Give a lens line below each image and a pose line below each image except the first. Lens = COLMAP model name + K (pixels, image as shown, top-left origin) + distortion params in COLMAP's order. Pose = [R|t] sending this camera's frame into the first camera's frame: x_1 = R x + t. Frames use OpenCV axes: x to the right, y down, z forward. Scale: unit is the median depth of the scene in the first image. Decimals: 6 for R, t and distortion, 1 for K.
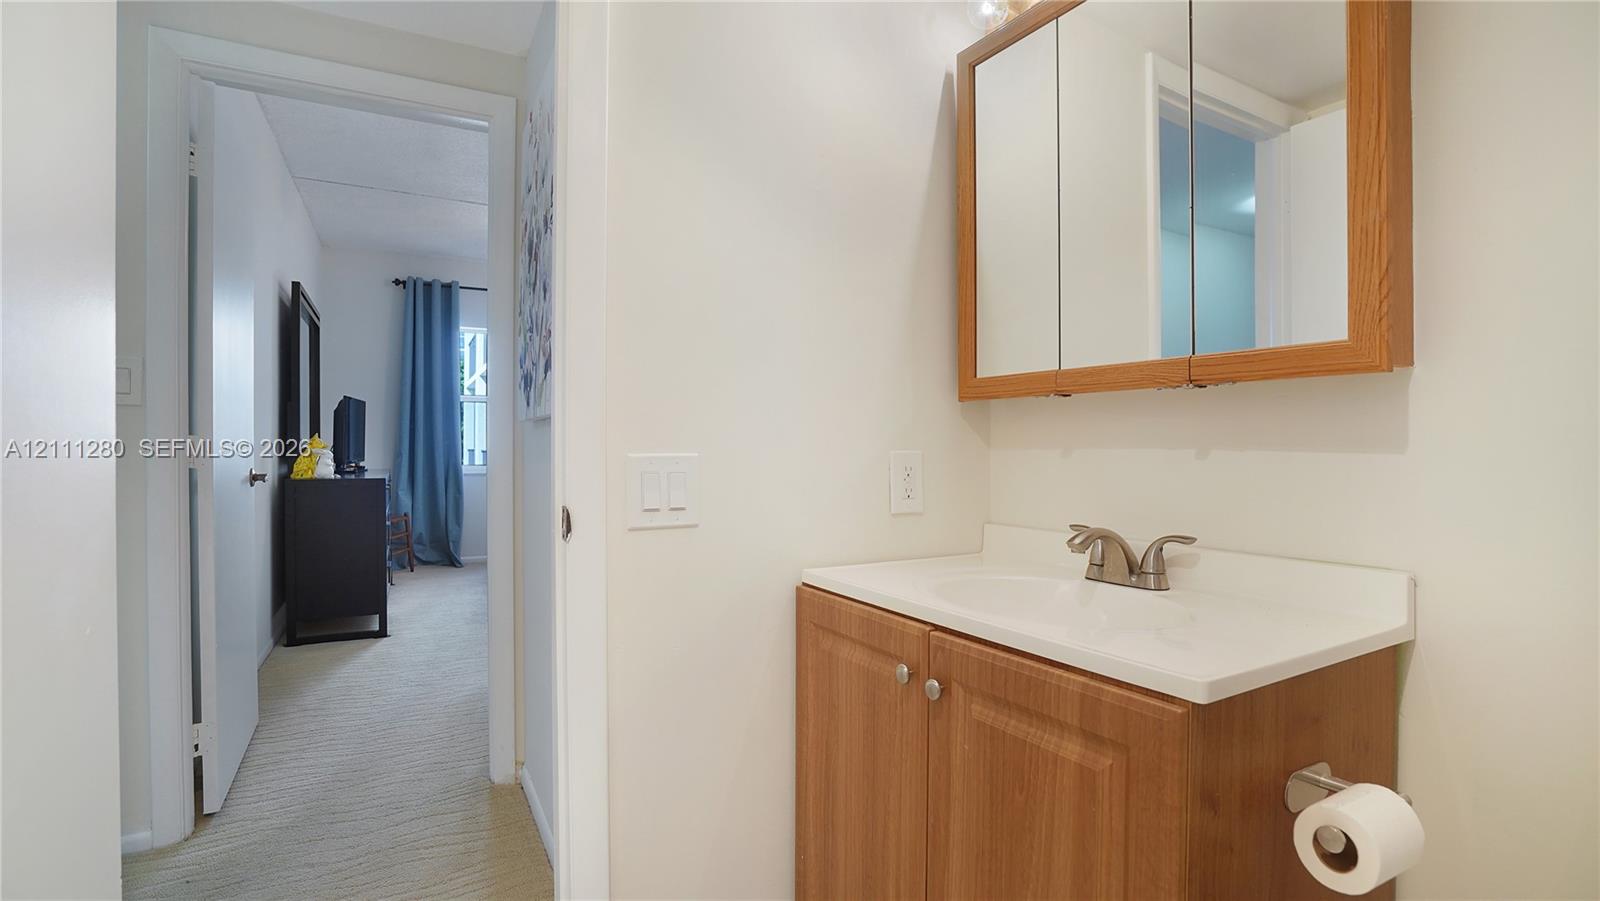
lens RADIAL K [[741.1, 0, 802.8], [0, 741.1, 437.1], [0, 0, 1]] dist [-0.028145, 0.008272]
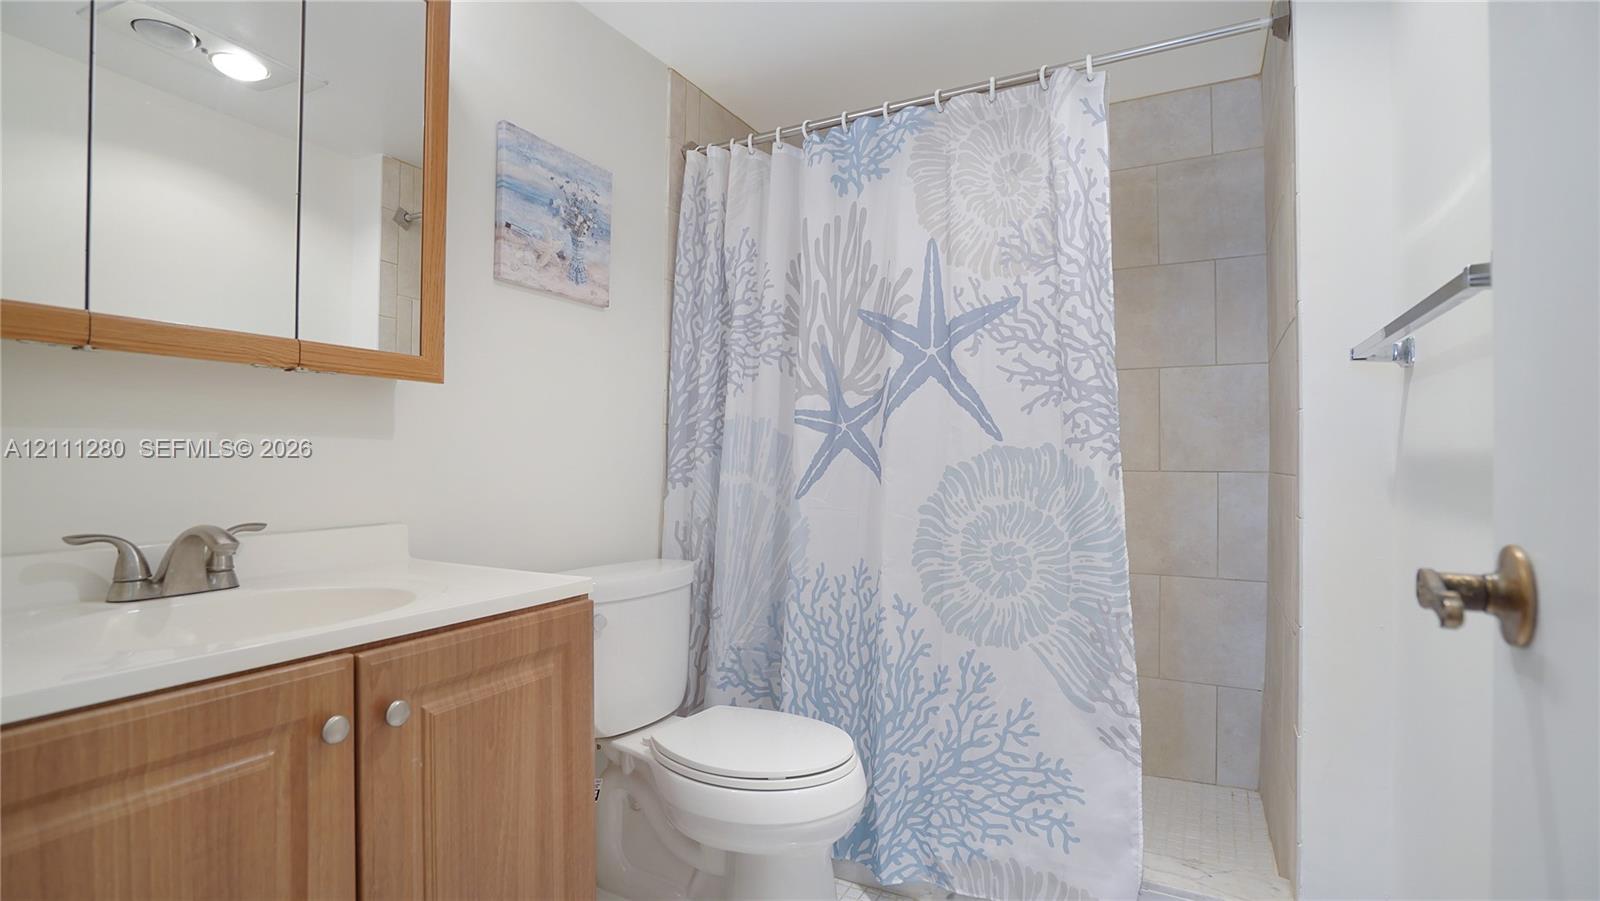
lens RADIAL K [[741.1, 0, 803.6], [0, 741.1, 457.6], [0, 0, 1]] dist [-0.028145, 0.008272]
pose [[-0.522253, -0.006538, 0.852765, -0.065605], [-0.015126, 0.999884, -0.001598, 0.004068], [-0.852656, -0.013733, -0.522292, 0.089532]]
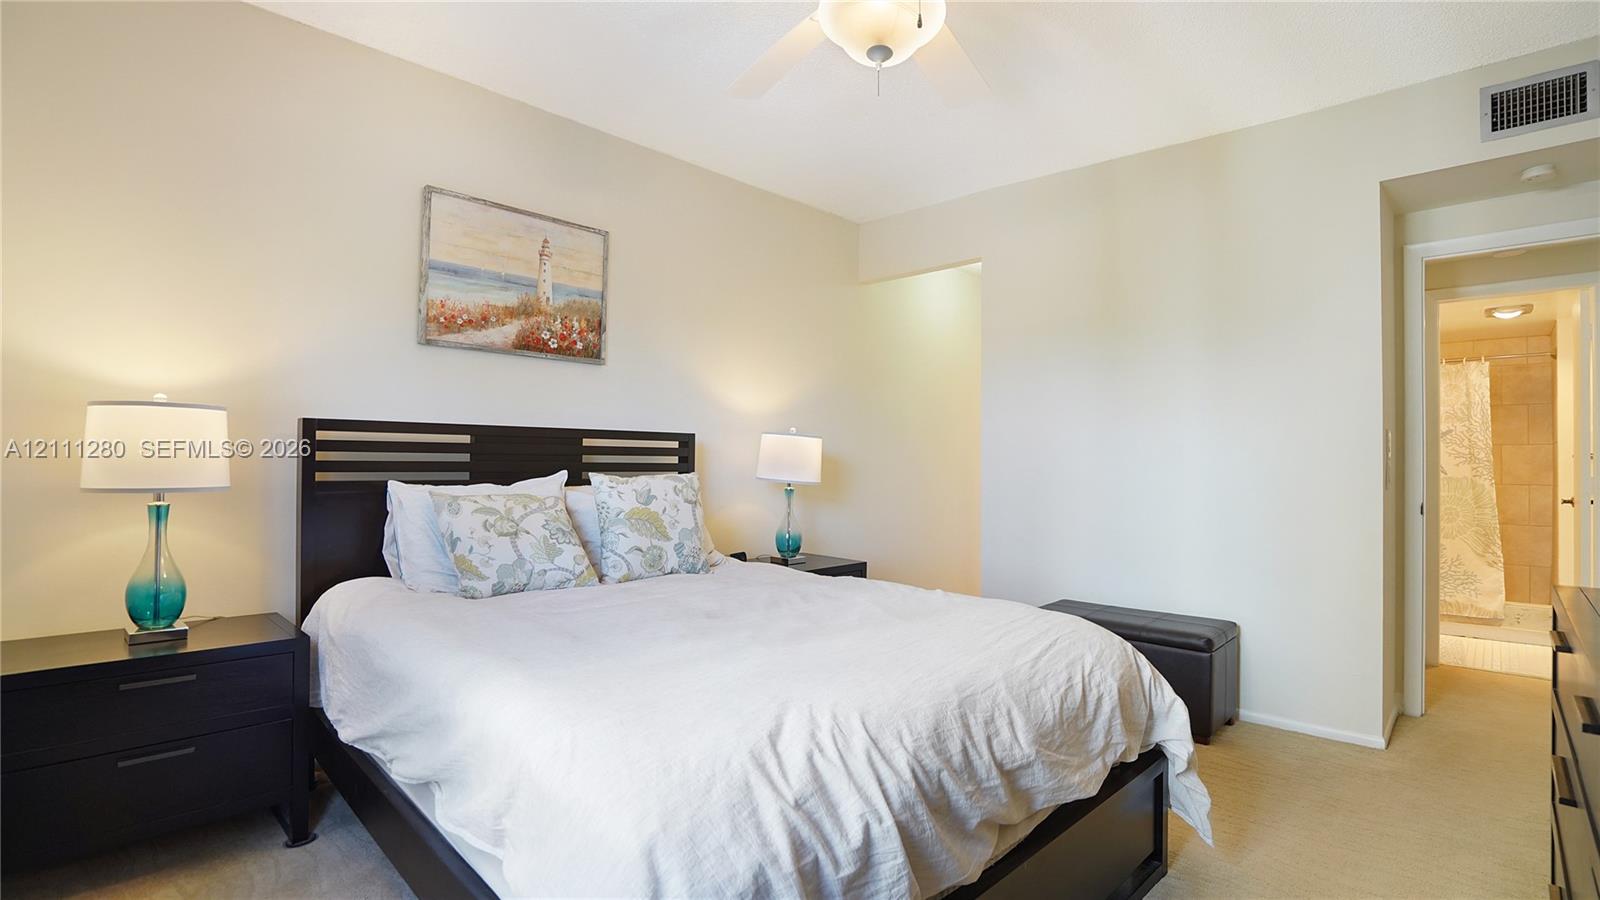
lens RADIAL K [[741.1, 0, 793.9], [0, 741.1, 448.4], [0, 0, 1]] dist [-0.028145, 0.008272]
pose [[-0.273075, -0.000311, 0.961993, -0.524989], [-0.021937, 0.999742, -0.005904, -0.014770], [-0.961743, -0.022715, -0.273012, 0.931121]]
